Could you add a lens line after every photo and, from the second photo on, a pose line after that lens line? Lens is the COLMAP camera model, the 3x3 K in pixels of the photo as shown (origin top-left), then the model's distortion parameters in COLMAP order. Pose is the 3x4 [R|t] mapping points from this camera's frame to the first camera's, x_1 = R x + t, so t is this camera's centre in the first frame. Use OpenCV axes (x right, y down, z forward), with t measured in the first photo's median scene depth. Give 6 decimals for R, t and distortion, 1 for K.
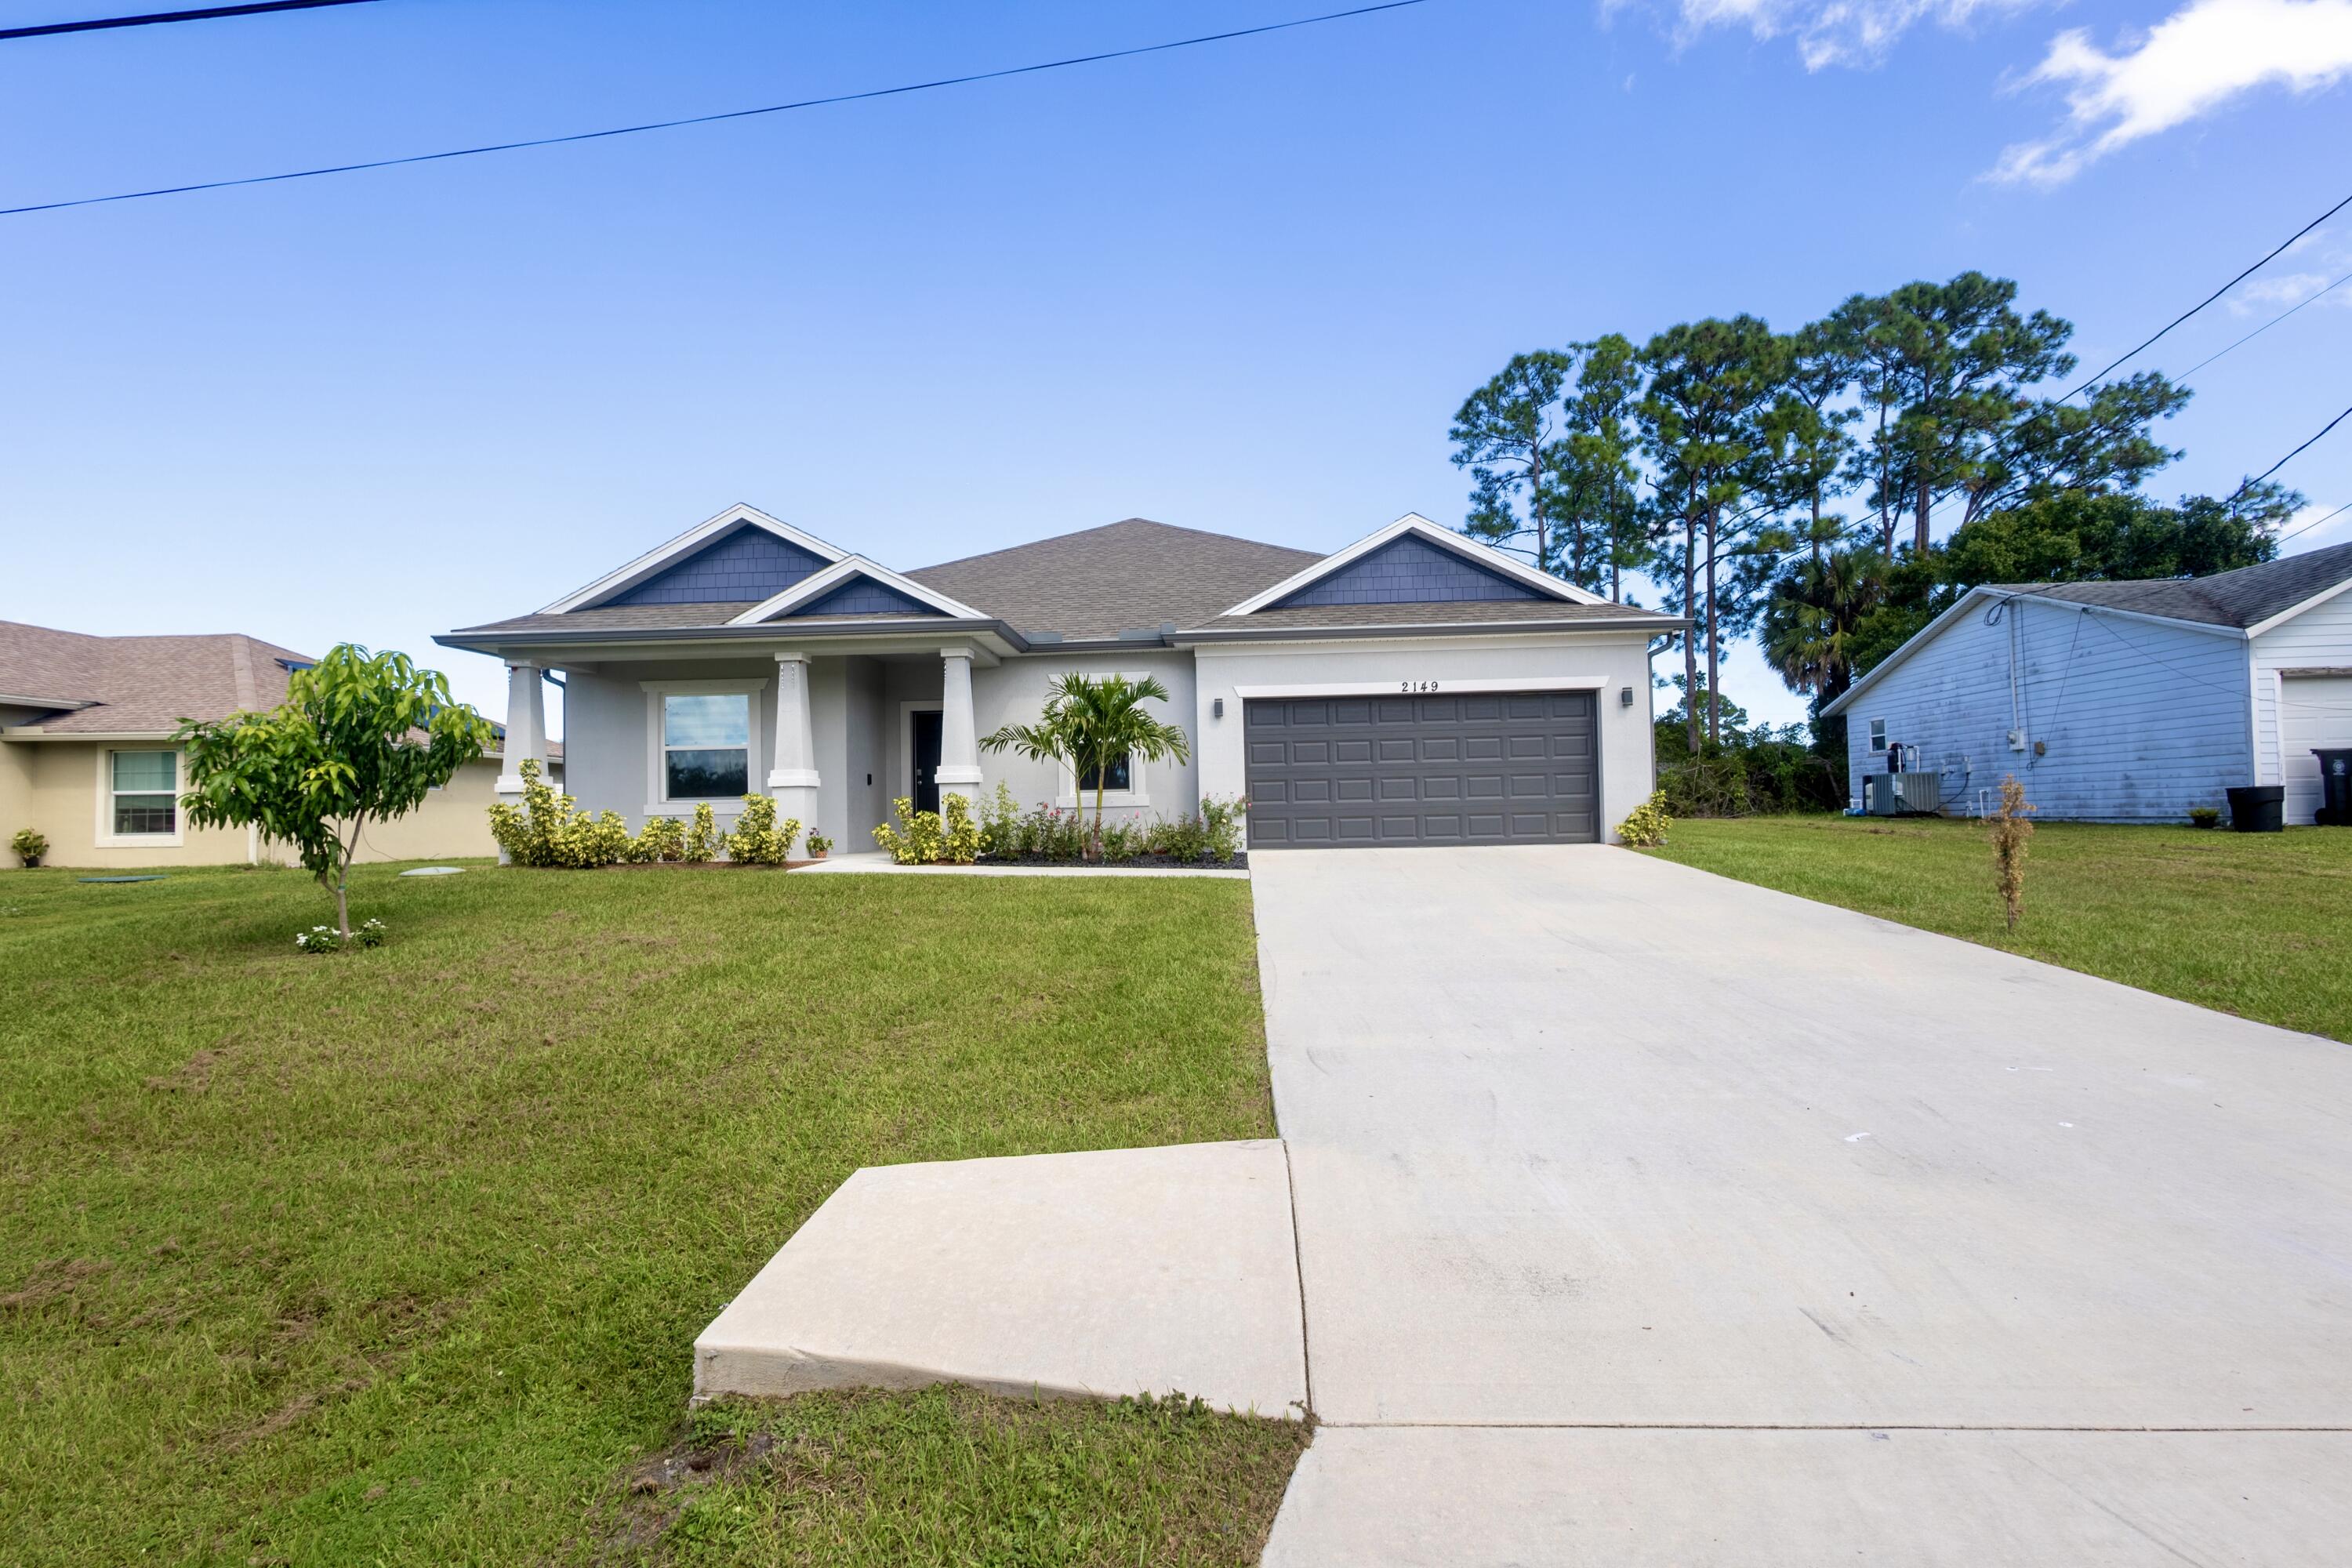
lens RADIAL K [[1540.2, 0, 1174.7], [0, 1540.2, 786.6], [0, 0, 1]] dist [0.008725, 0.000672]
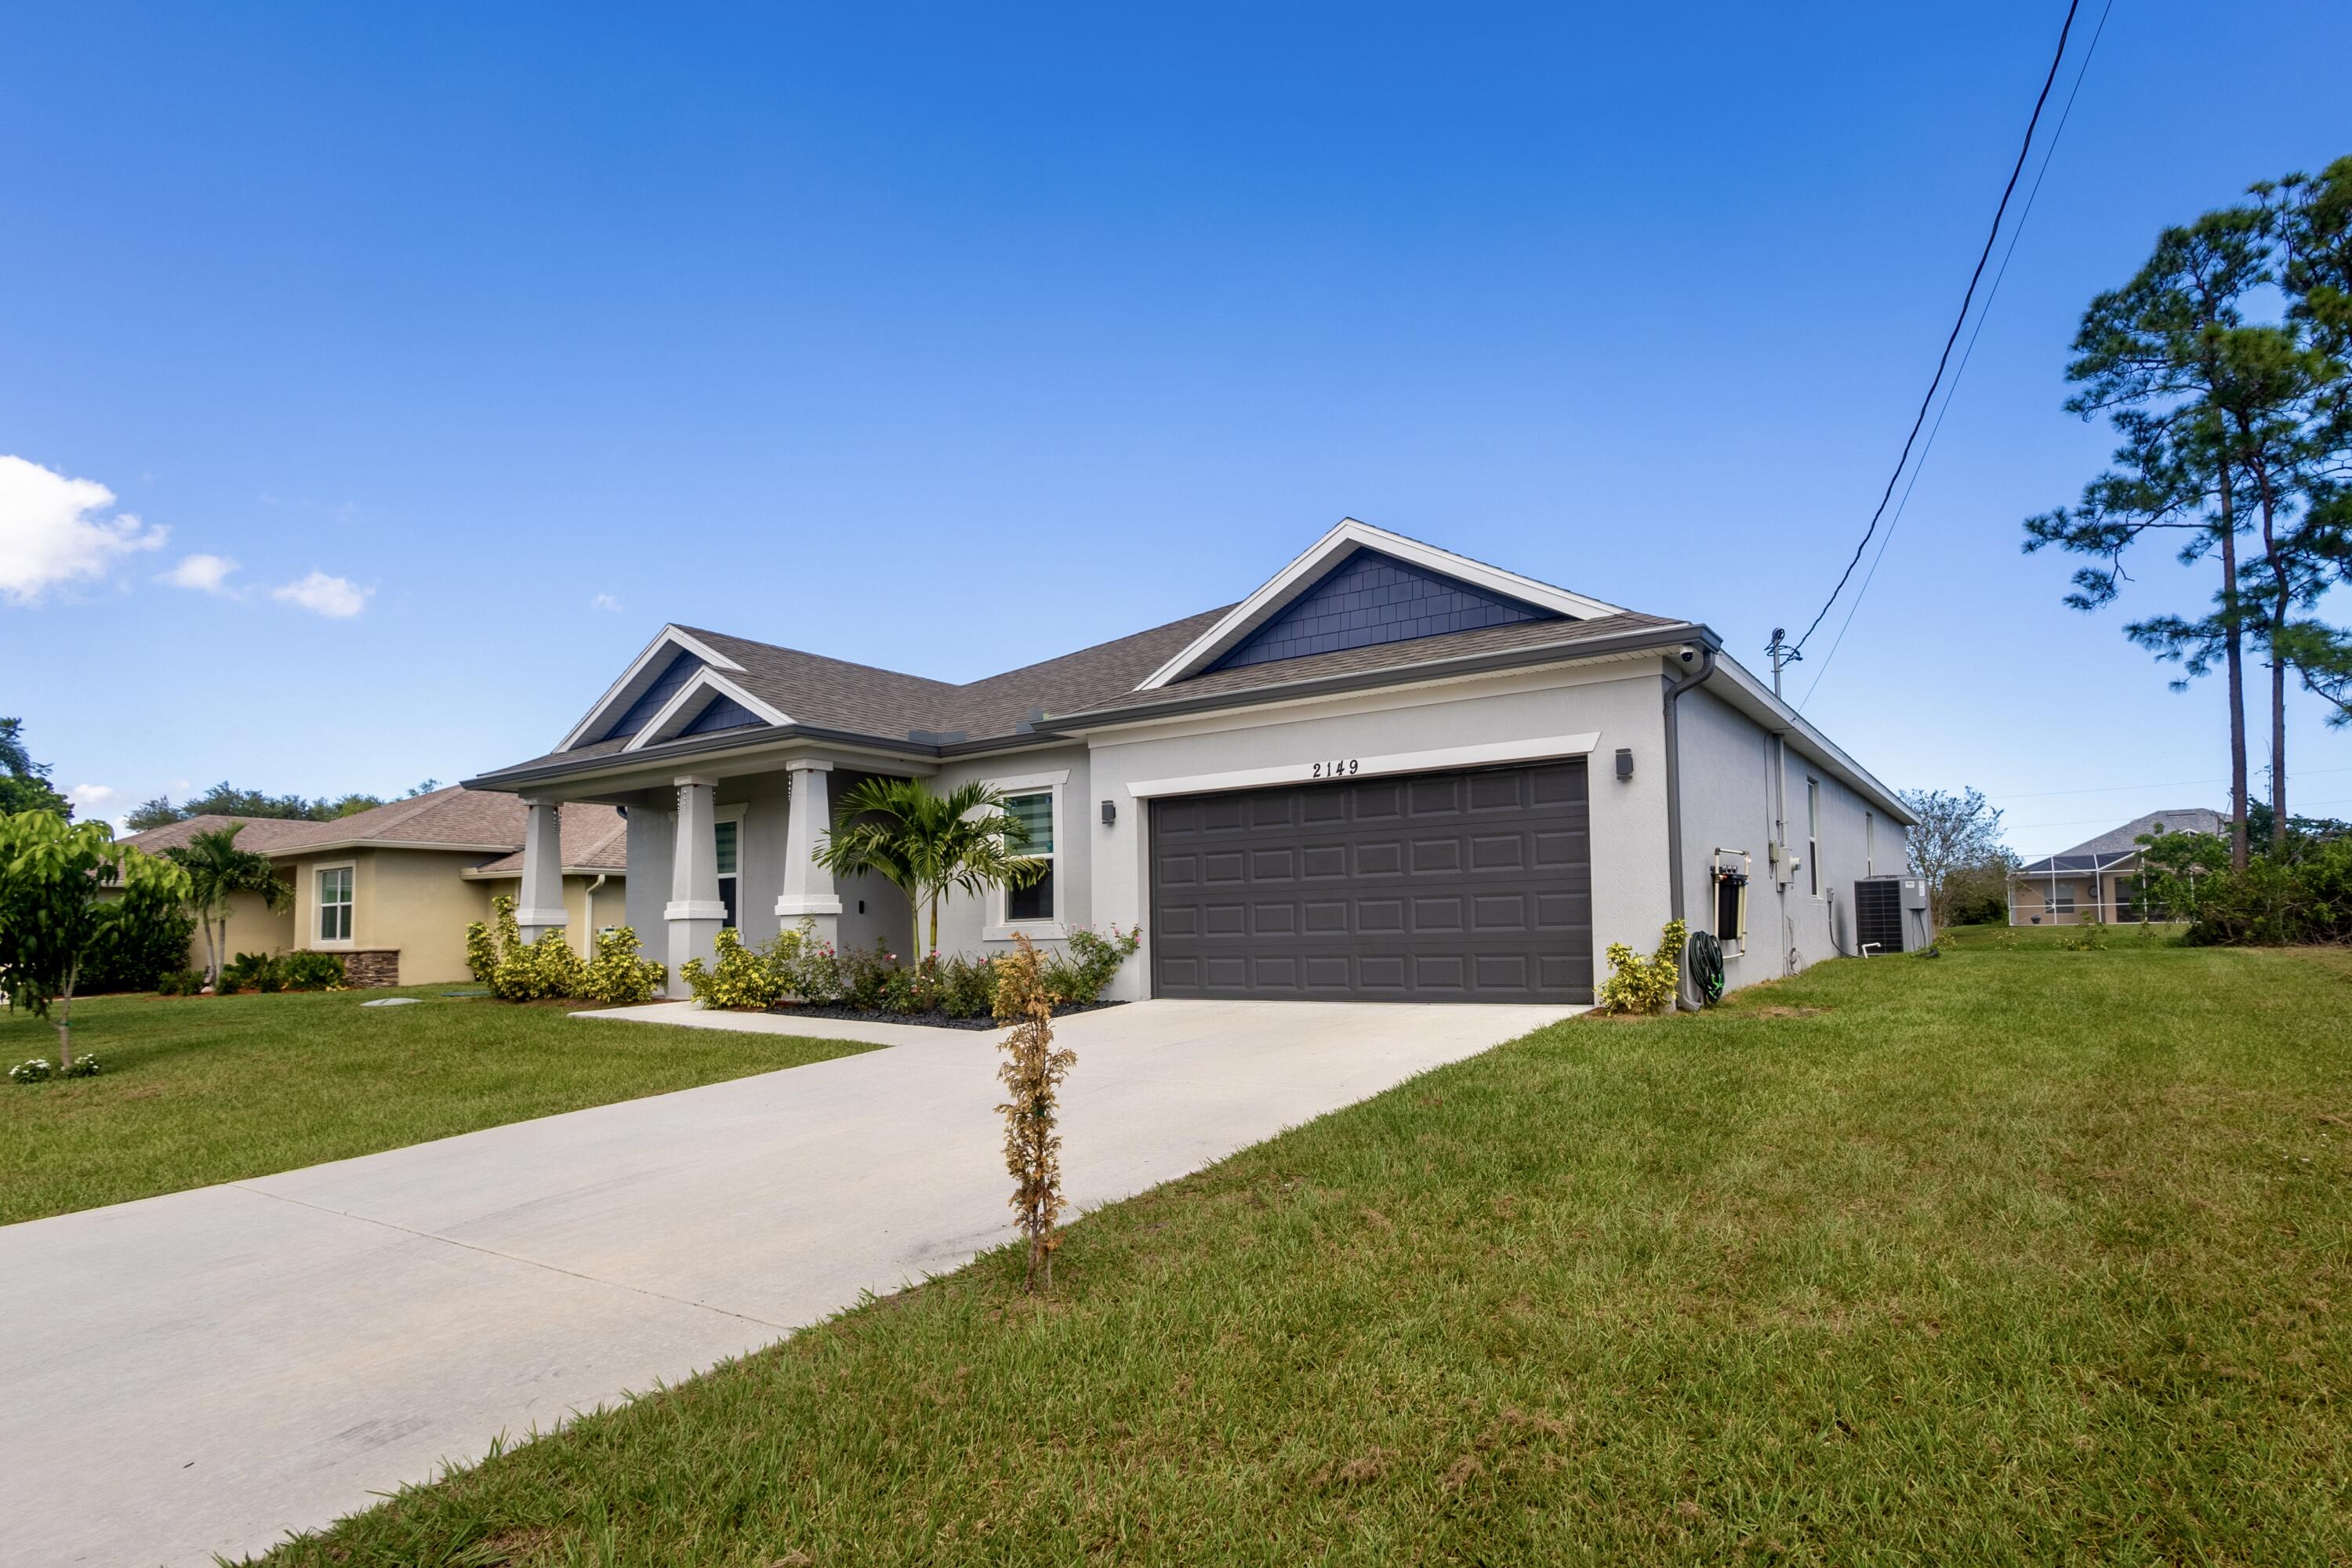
lens RADIAL K [[1540.2, 0, 1175.5], [0, 1540.2, 785.5], [0, 0, 1]] dist [0.008725, 0.000672]
pose [[0.768757, -0.054397, -0.637223, 0.538487], [0.012564, 0.997468, -0.069992, -0.010363], [0.639417, 0.045801, 0.767495, 0.429144]]
